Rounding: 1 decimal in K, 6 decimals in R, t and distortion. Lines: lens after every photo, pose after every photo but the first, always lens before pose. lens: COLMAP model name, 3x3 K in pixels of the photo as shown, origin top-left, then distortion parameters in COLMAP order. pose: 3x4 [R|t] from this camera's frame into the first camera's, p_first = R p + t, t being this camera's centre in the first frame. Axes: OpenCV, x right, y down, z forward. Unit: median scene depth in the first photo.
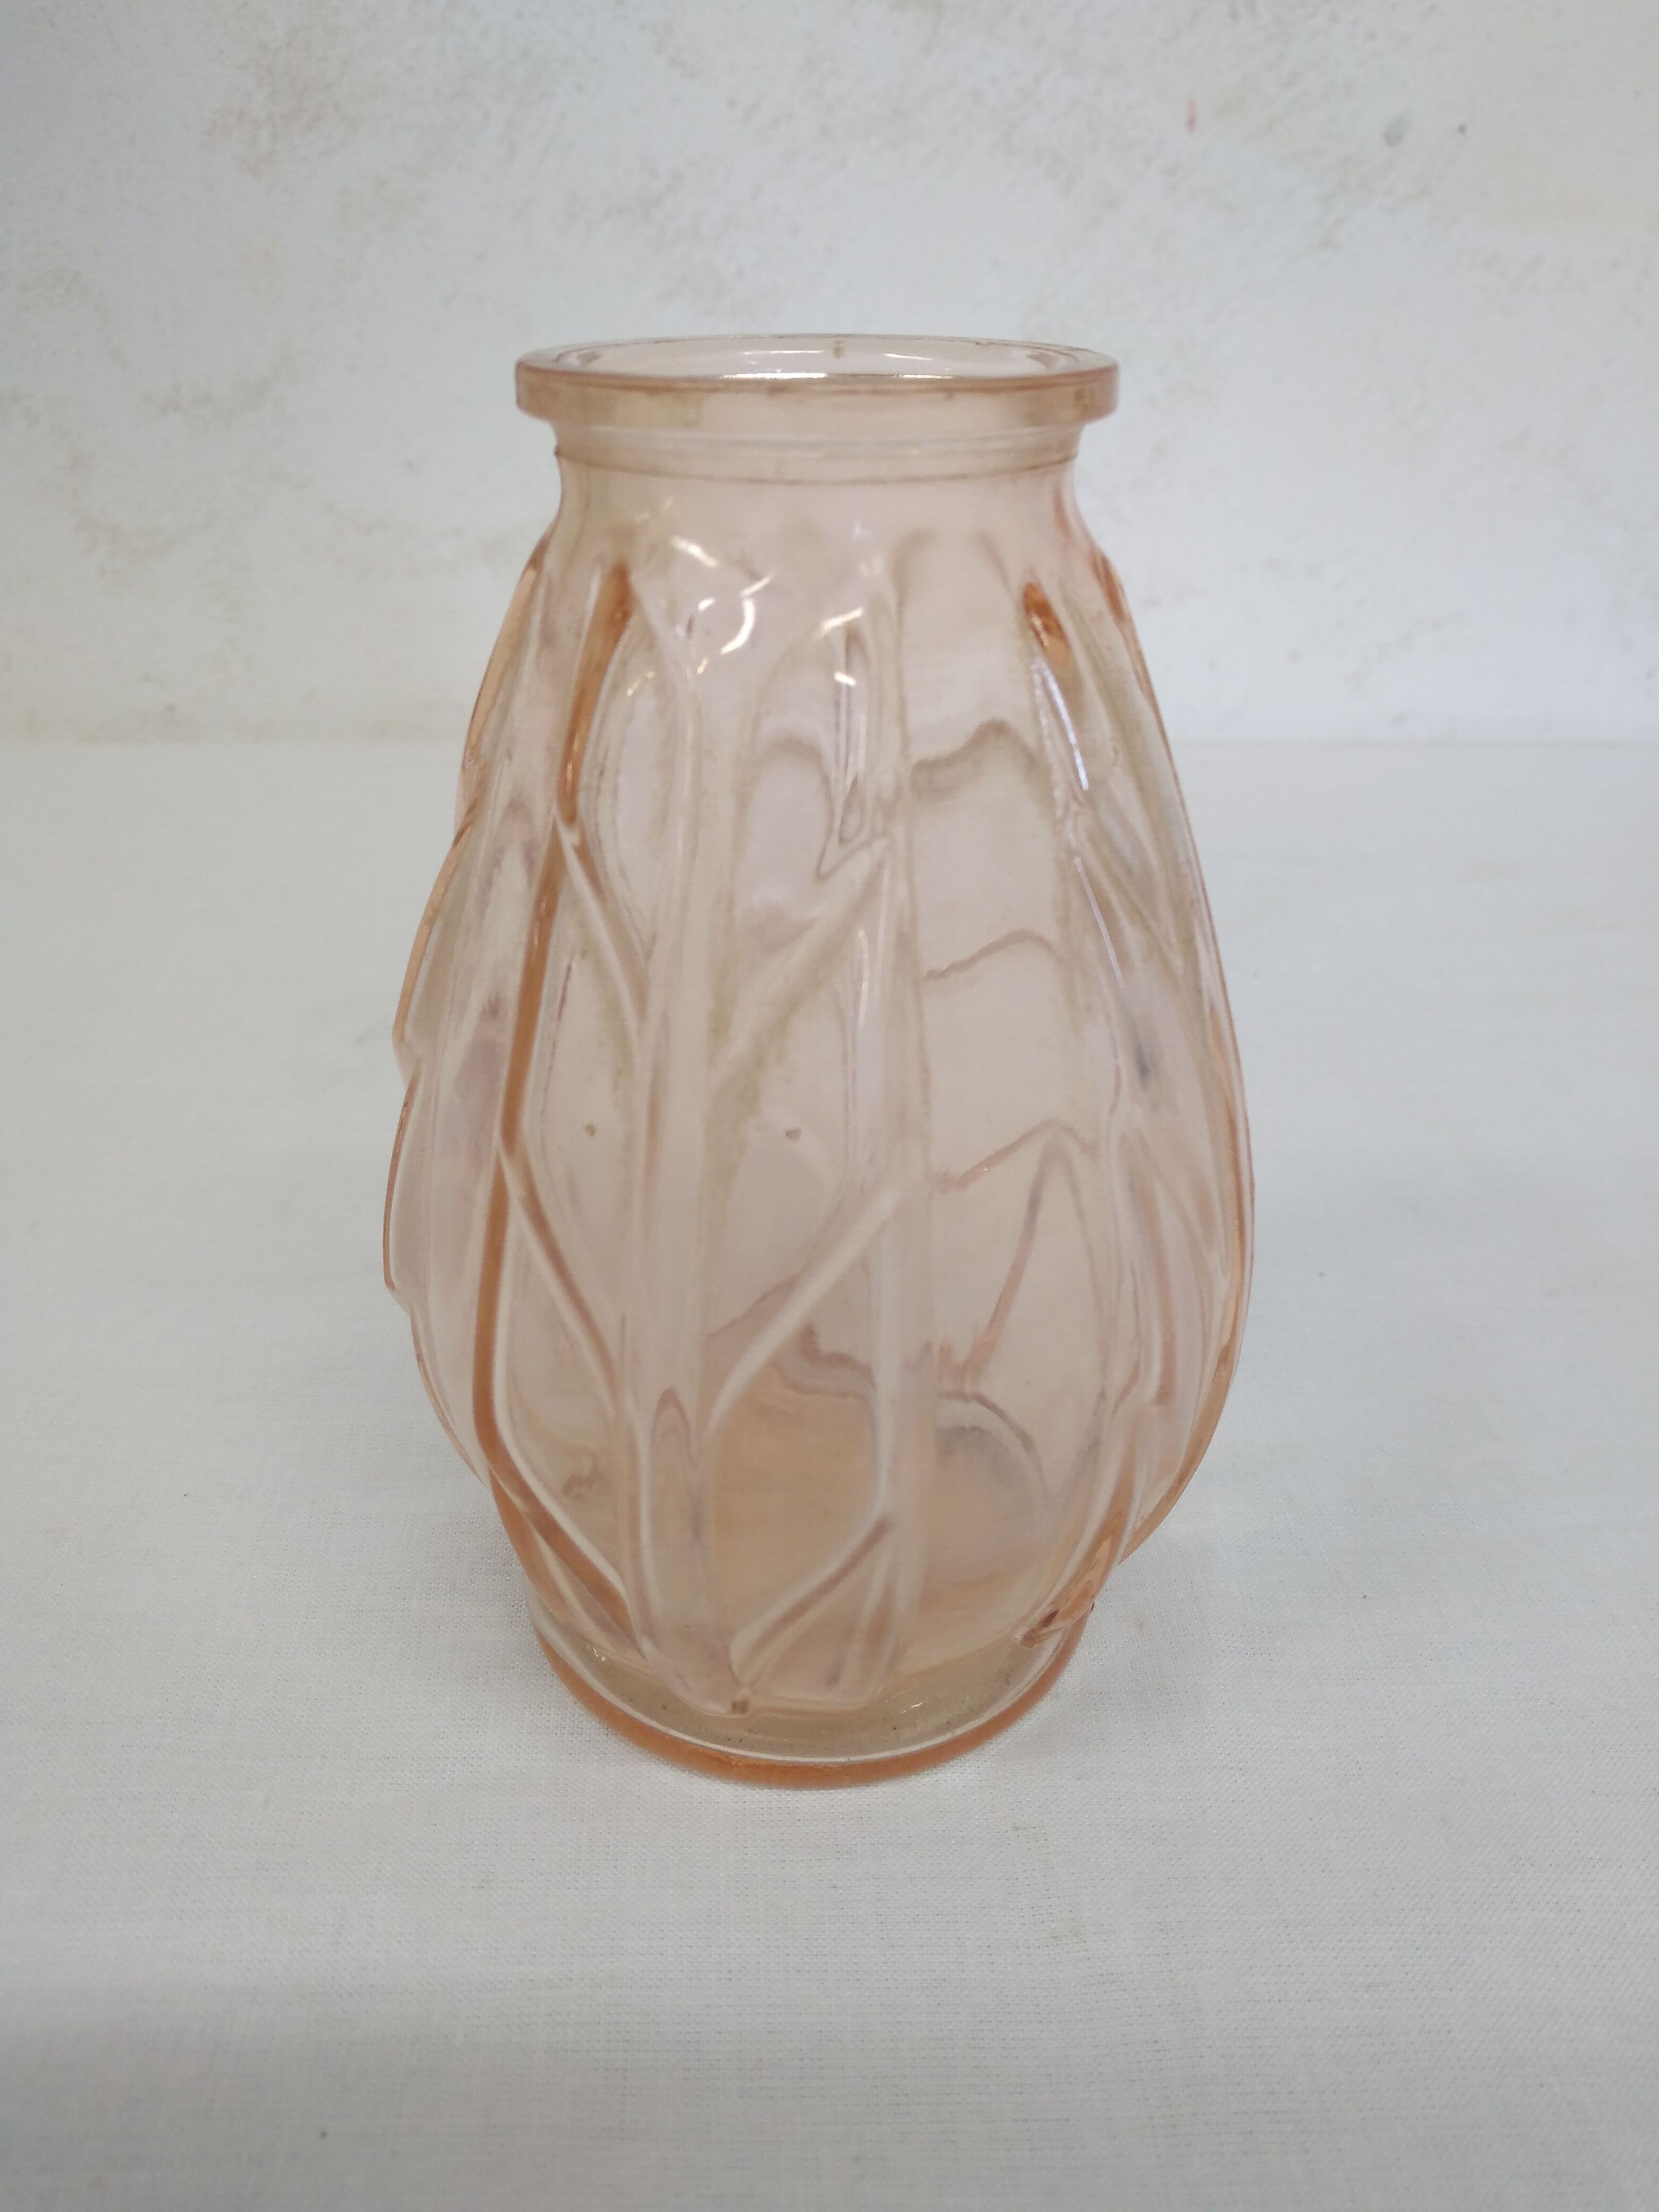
lens RADIAL K [[1747.7, 0, 819.2], [0, 1747.7, 1007.1], [0, 0, 1]] dist [-0.031226, 0.003448]
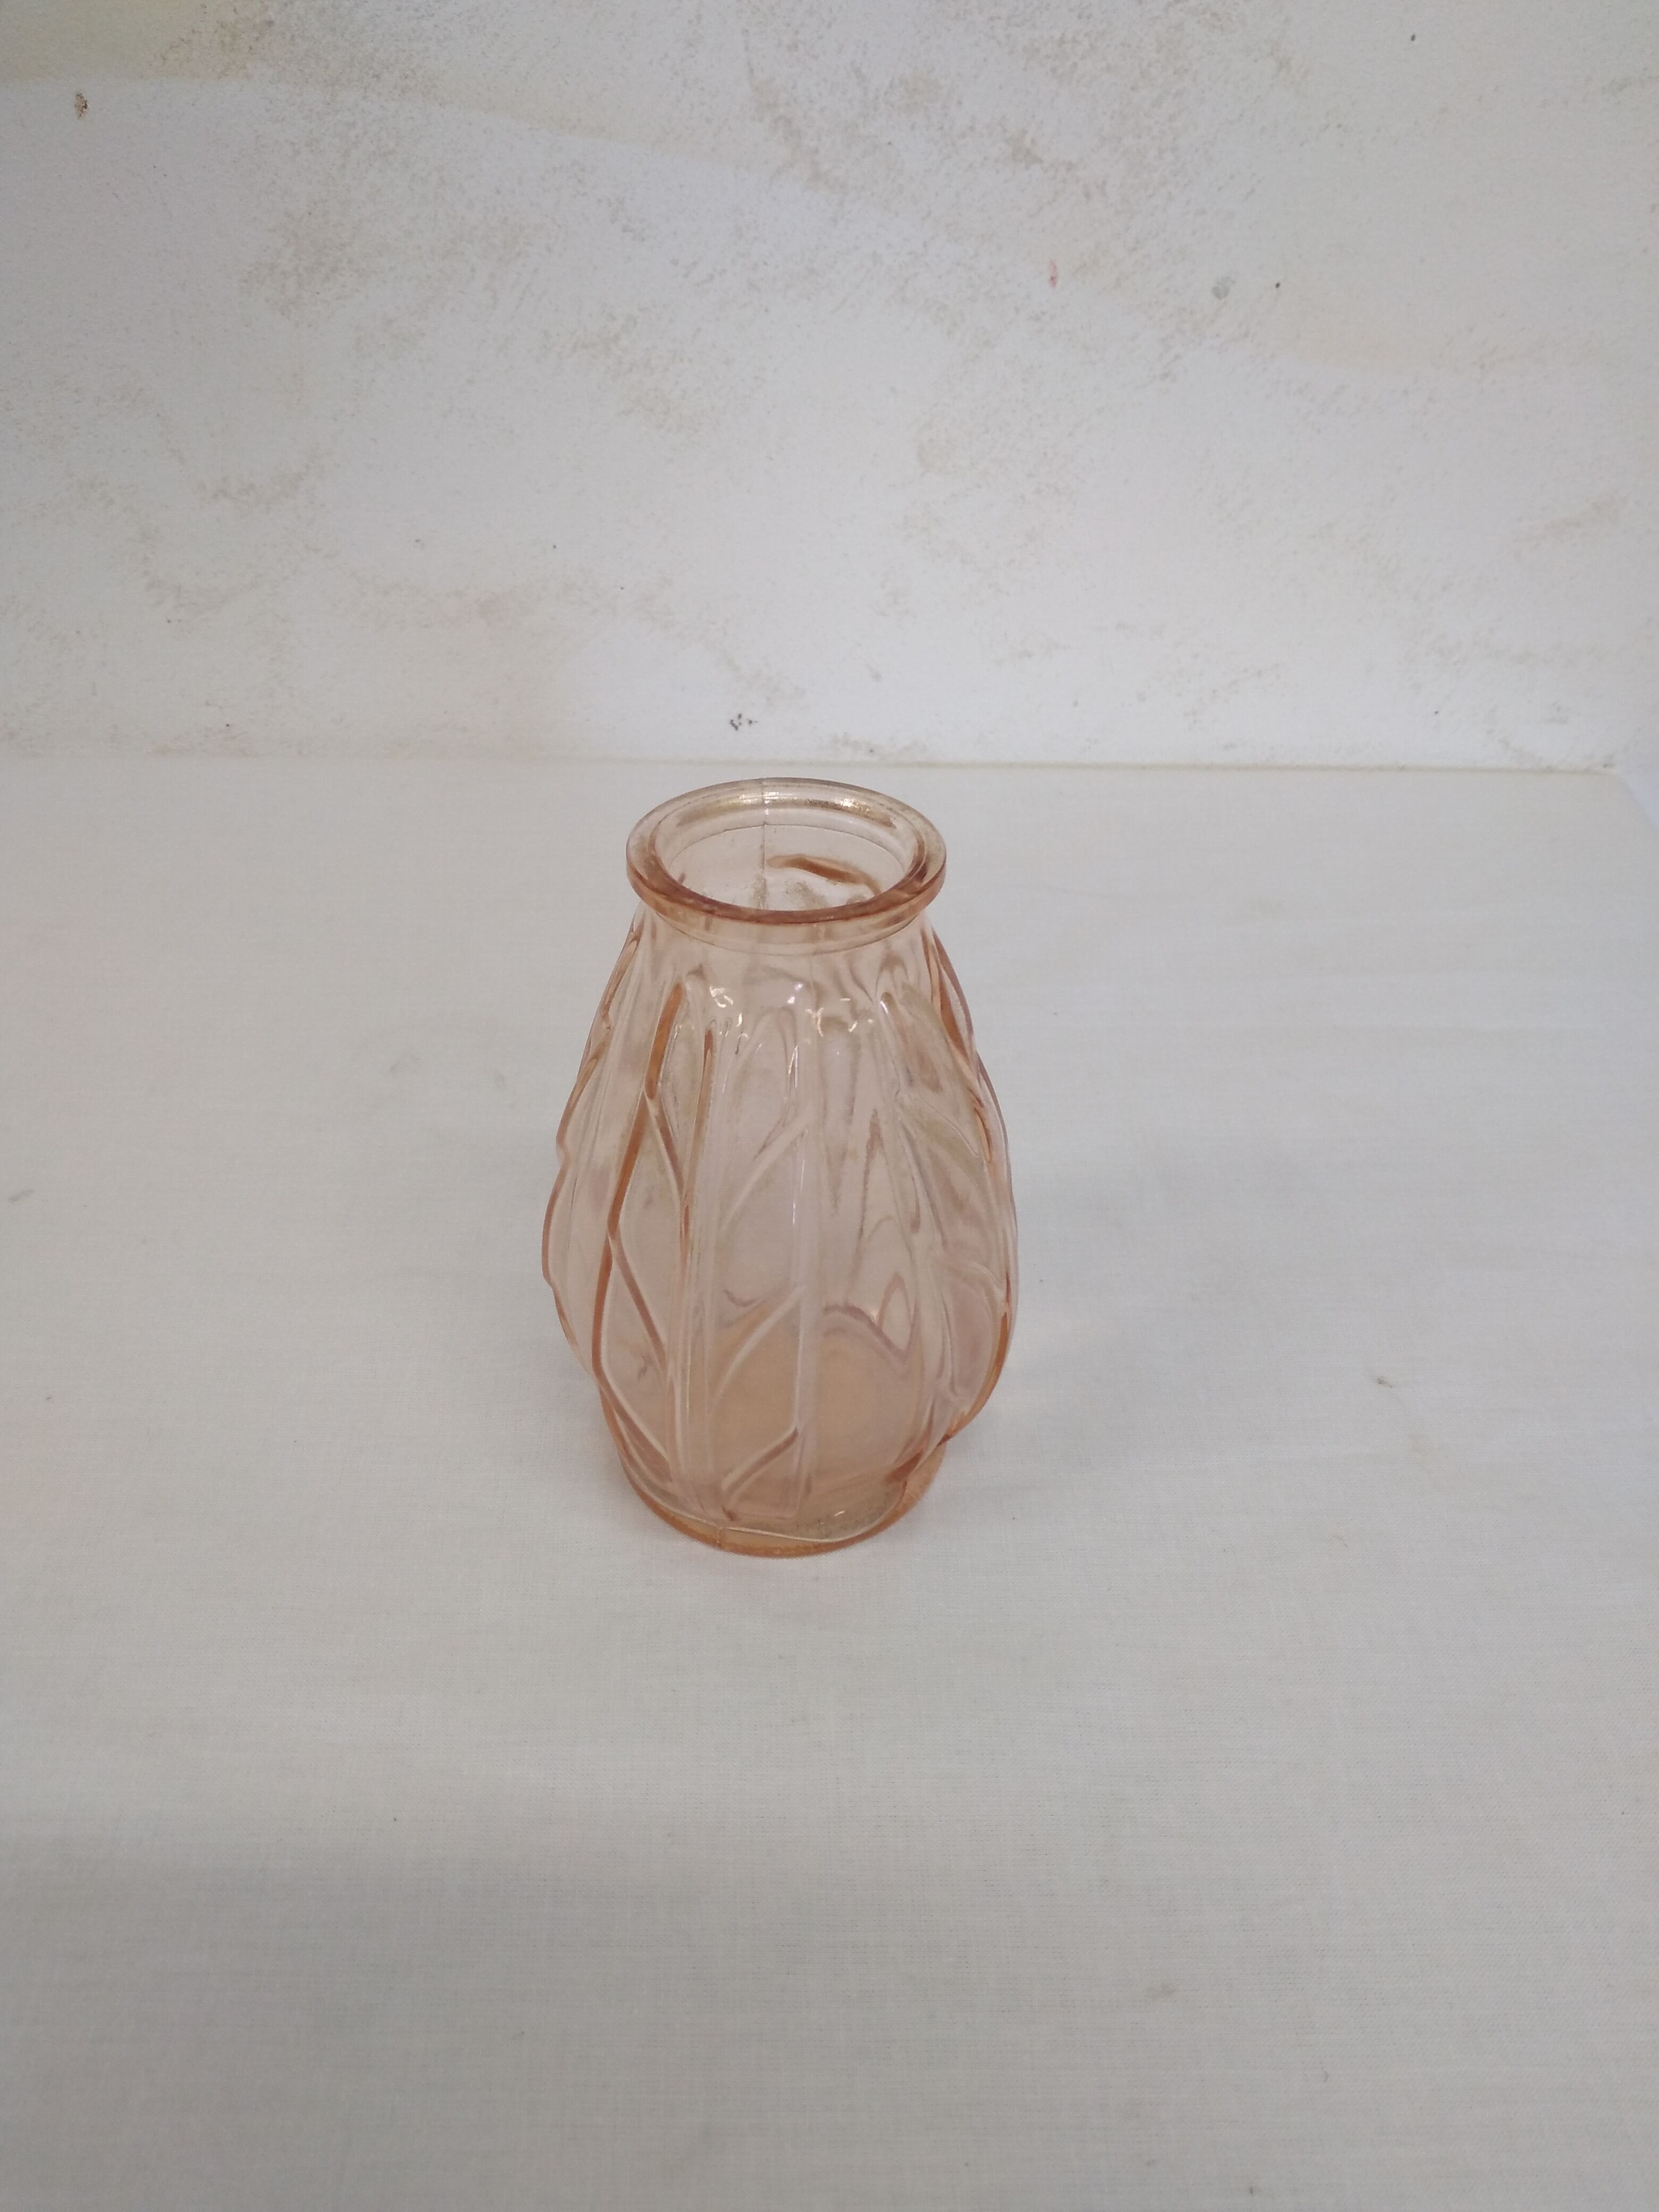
lens RADIAL K [[1732.4, 0, 812.1], [0, 1732.4, 986.8], [0, 0, 1]] dist [-0.009149, -0.003073]
pose [[0.999856, 0.008826, -0.014492, 0.067543], [-0.006845, 0.991295, 0.131482, -0.176842], [0.015526, -0.131364, 0.991213, -0.265073]]
